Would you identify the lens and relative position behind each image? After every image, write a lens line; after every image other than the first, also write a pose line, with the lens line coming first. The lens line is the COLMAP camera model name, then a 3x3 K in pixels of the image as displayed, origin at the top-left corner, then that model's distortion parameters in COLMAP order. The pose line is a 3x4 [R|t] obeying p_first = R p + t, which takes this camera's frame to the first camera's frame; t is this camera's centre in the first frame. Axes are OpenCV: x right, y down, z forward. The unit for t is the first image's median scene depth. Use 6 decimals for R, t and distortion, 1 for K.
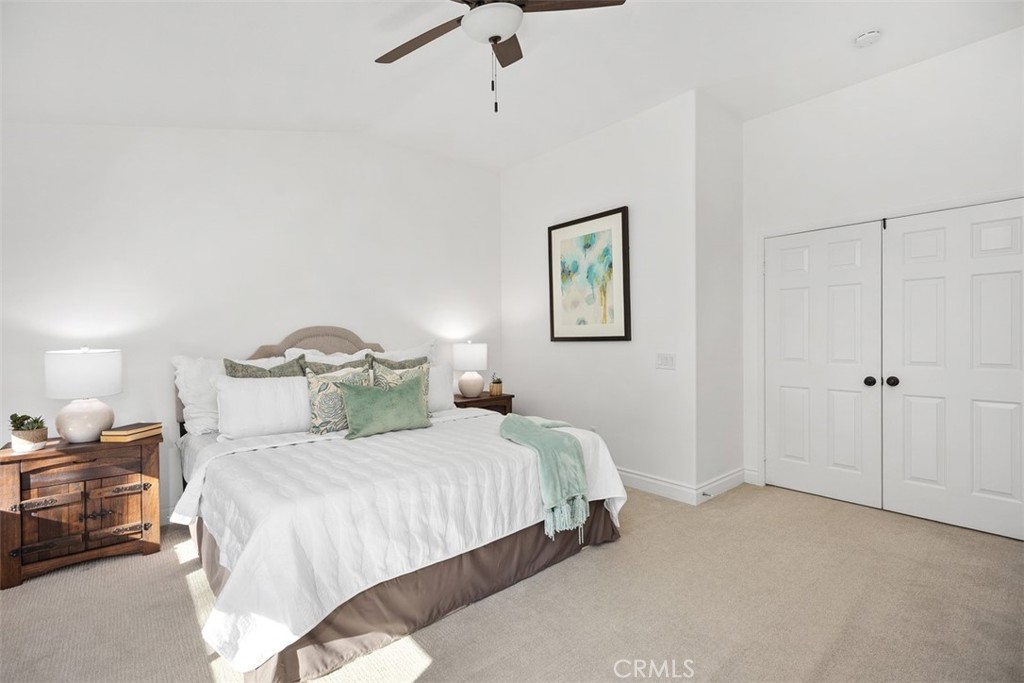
lens RADIAL K [[462.1, 0, 503.7], [0, 462.1, 343.1], [0, 0, 1]] dist [0.005850, 0.000228]
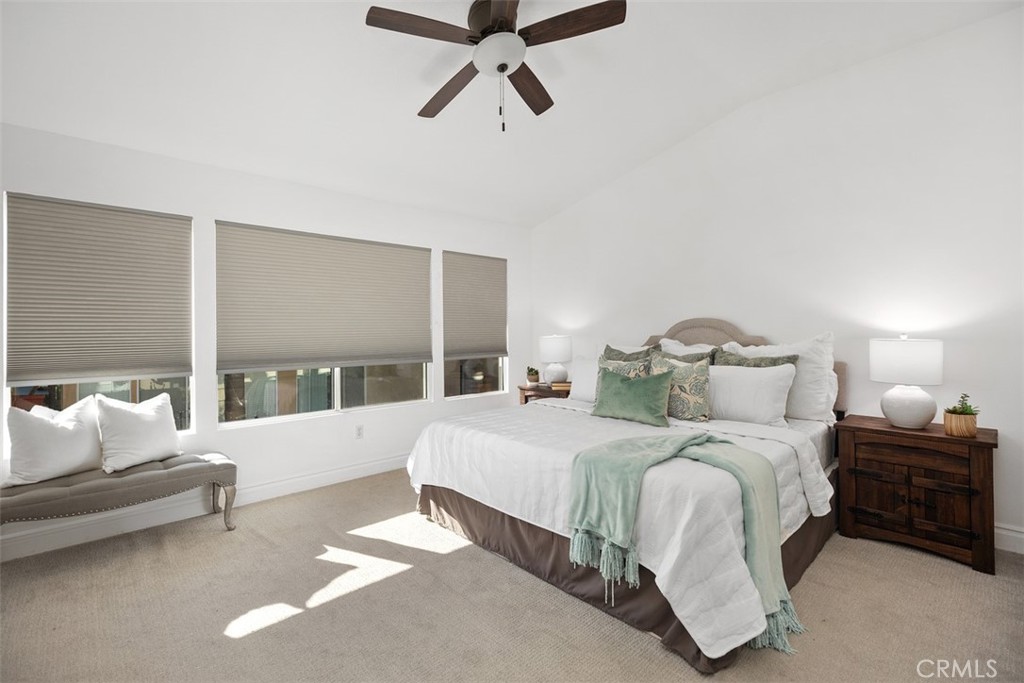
lens RADIAL K [[462.1, 0, 503.3], [0, 462.1, 332.3], [0, 0, 1]] dist [0.005850, 0.000228]
pose [[0.037742, 0.013304, -0.999199, 0.951580], [-0.009402, 0.999872, 0.012958, -0.021310], [0.999243, 0.008906, 0.037862, 0.826716]]
